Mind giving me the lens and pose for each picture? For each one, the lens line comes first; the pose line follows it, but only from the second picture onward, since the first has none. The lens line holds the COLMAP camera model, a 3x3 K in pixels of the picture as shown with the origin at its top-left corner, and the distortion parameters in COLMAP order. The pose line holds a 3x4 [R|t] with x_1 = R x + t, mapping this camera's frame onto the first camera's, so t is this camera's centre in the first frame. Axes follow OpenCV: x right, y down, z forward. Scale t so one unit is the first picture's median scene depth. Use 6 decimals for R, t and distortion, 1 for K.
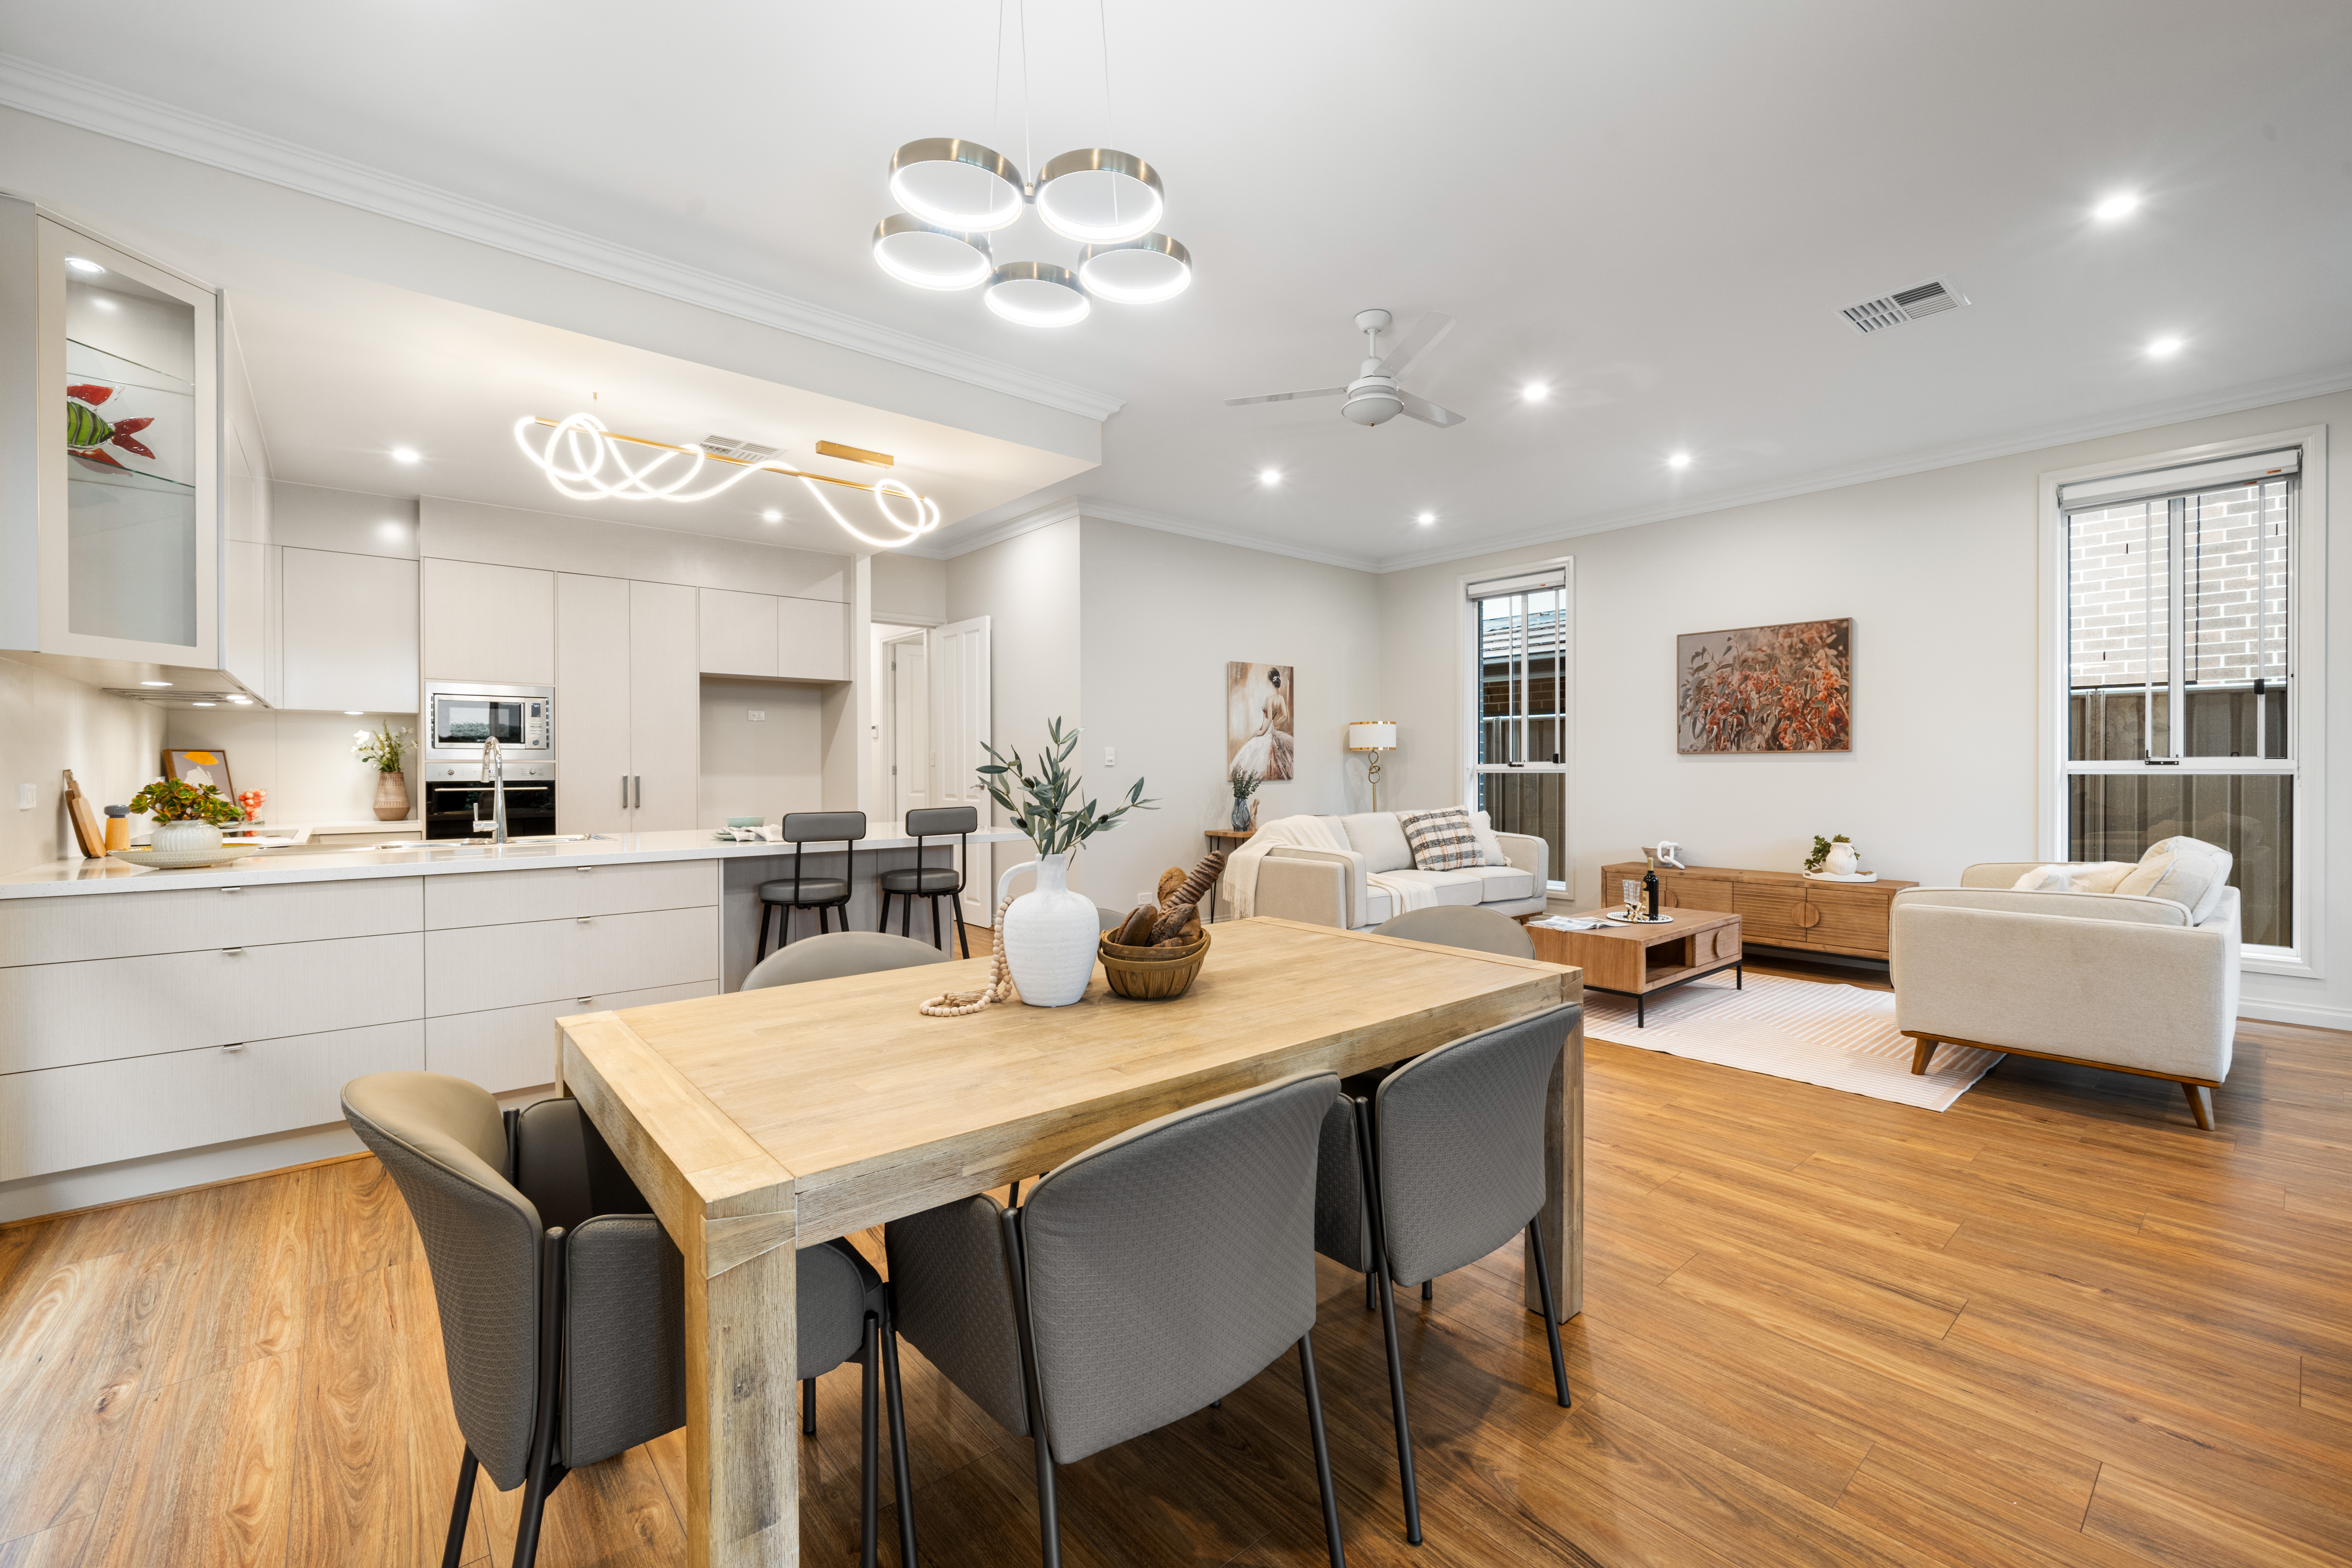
lens RADIAL K [[966.5, 0, 1176.1], [0, 966.5, 770.9], [0, 0, 1]] dist [-0.001240, -0.000260]
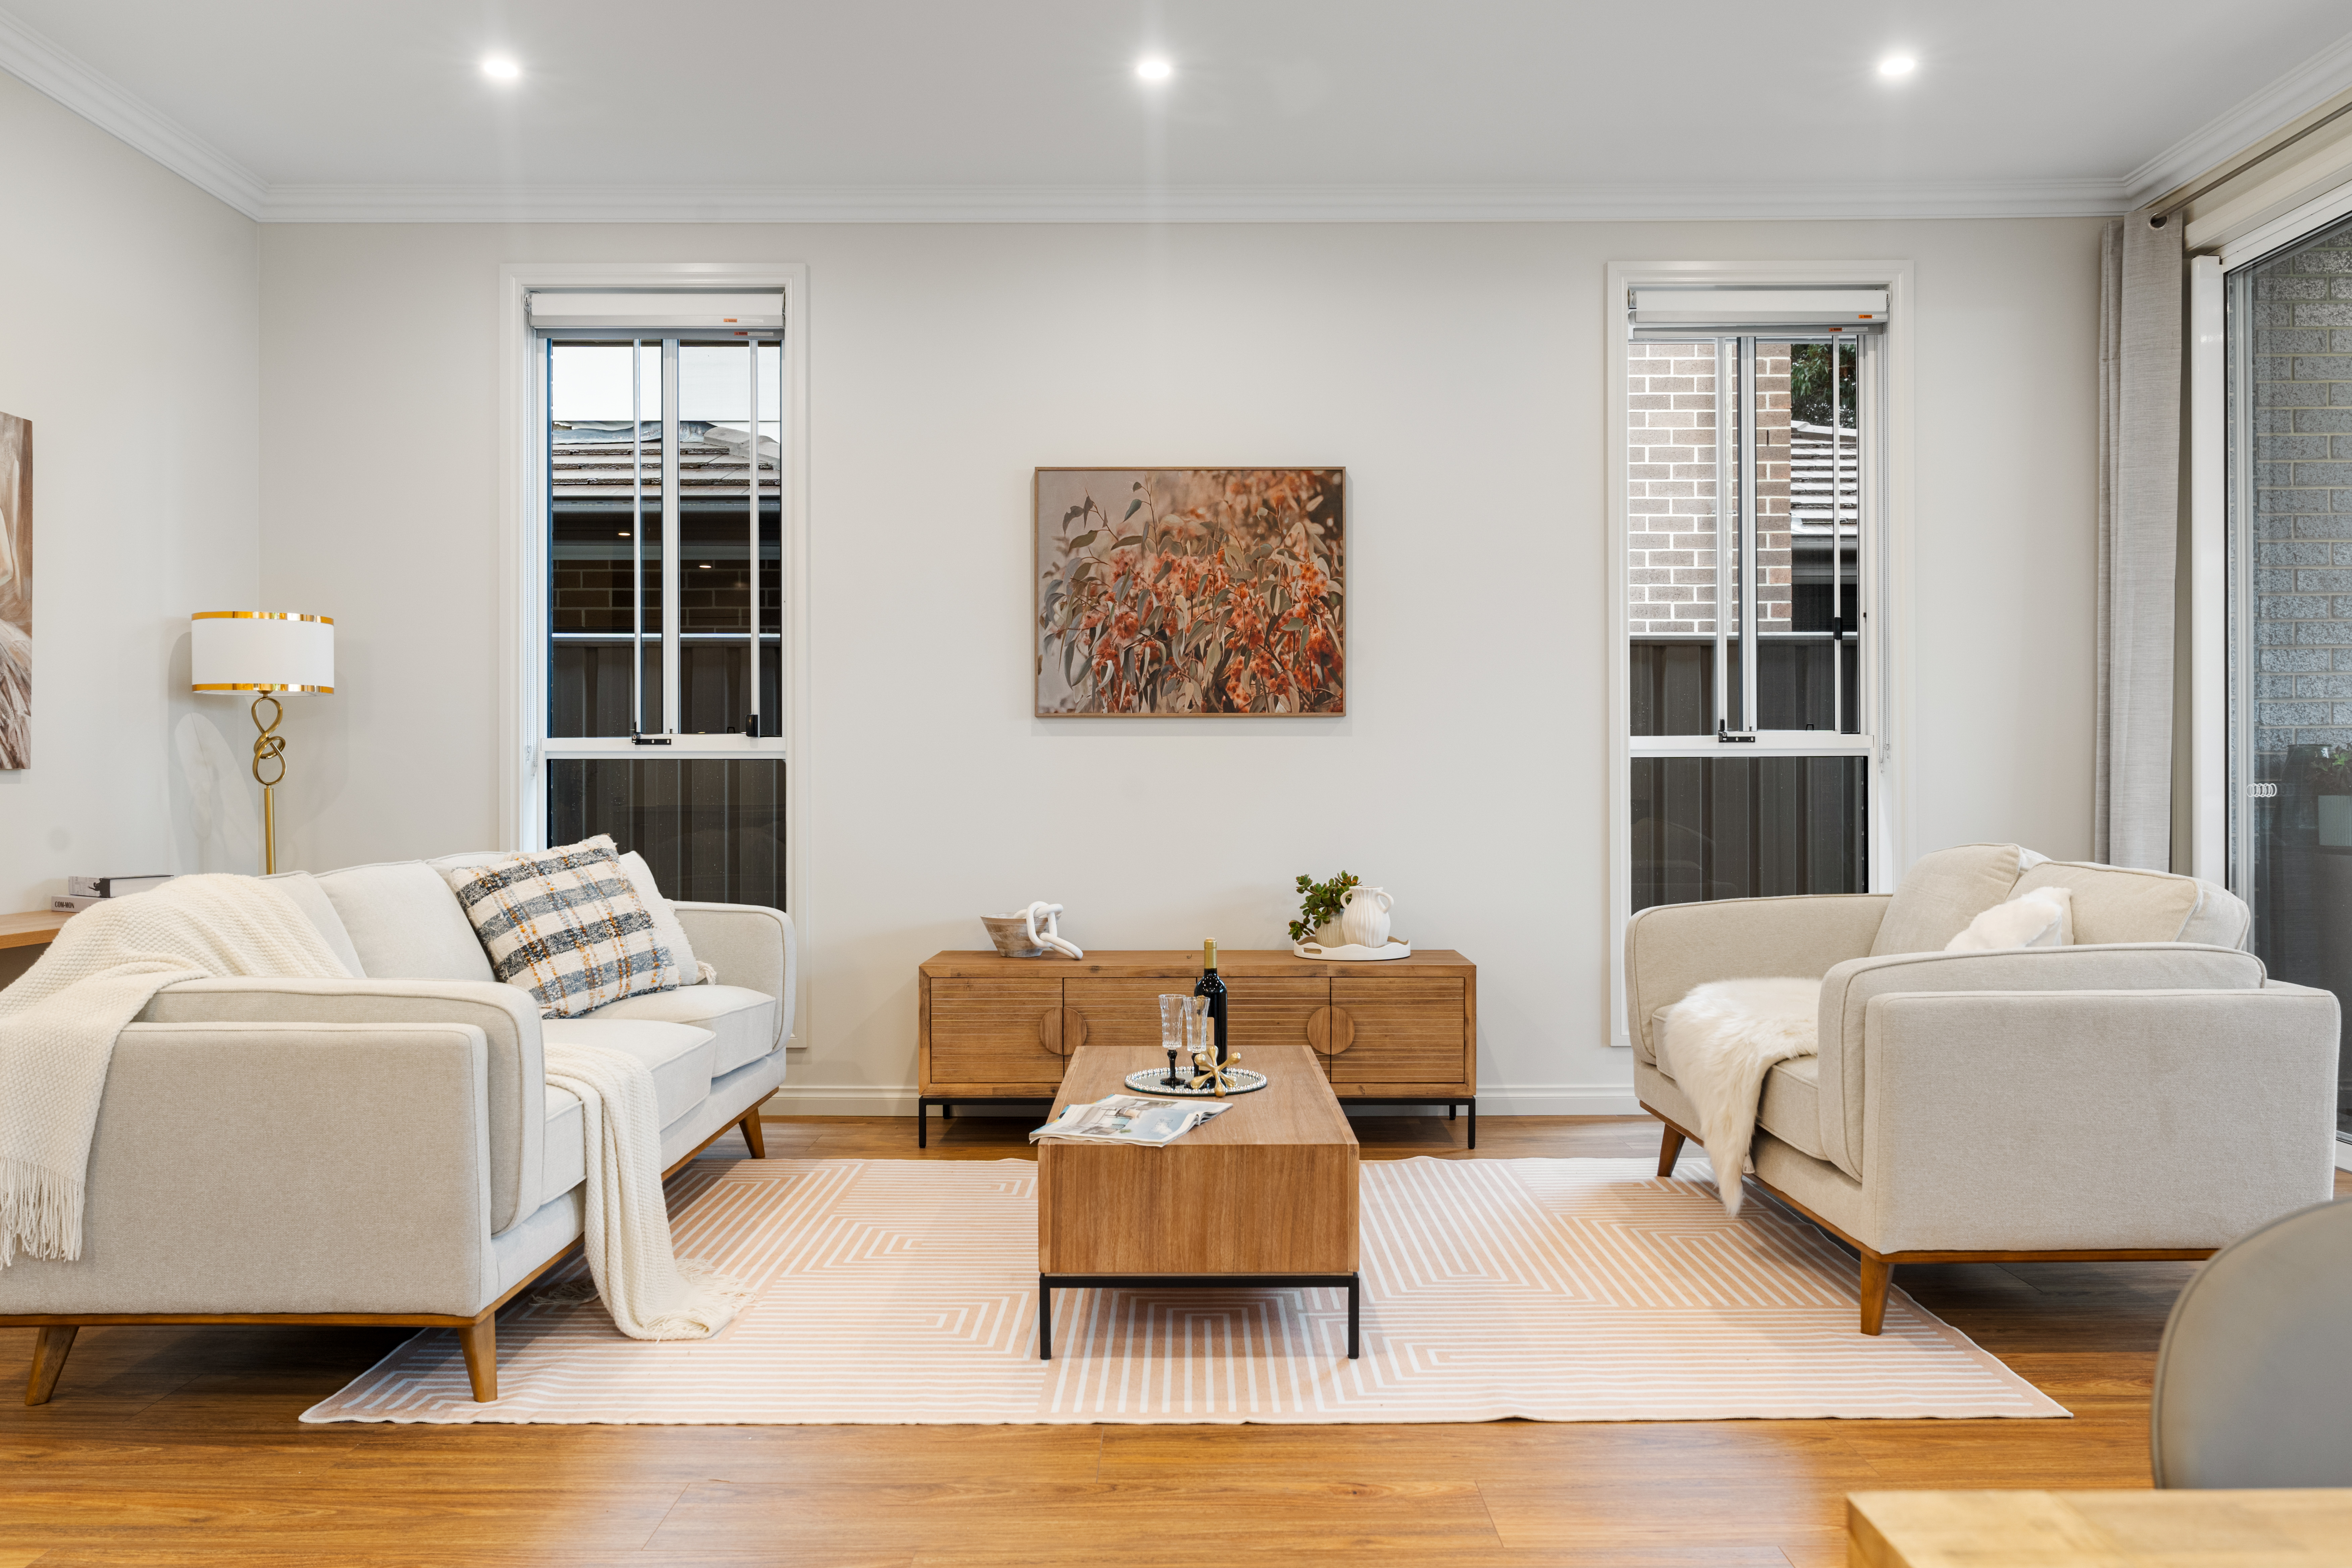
lens RADIAL K [[1706.1, 0, 1176.0], [0, 1706.1, 784.0], [0, 0, 1]] dist [0.002910, -0.036158]
pose [[0.648788, 0.001726, 0.760967, -0.082037], [0.003520, 0.999980, -0.005270, 0.021462], [-0.760961, 0.006097, 0.648769, 0.436720]]
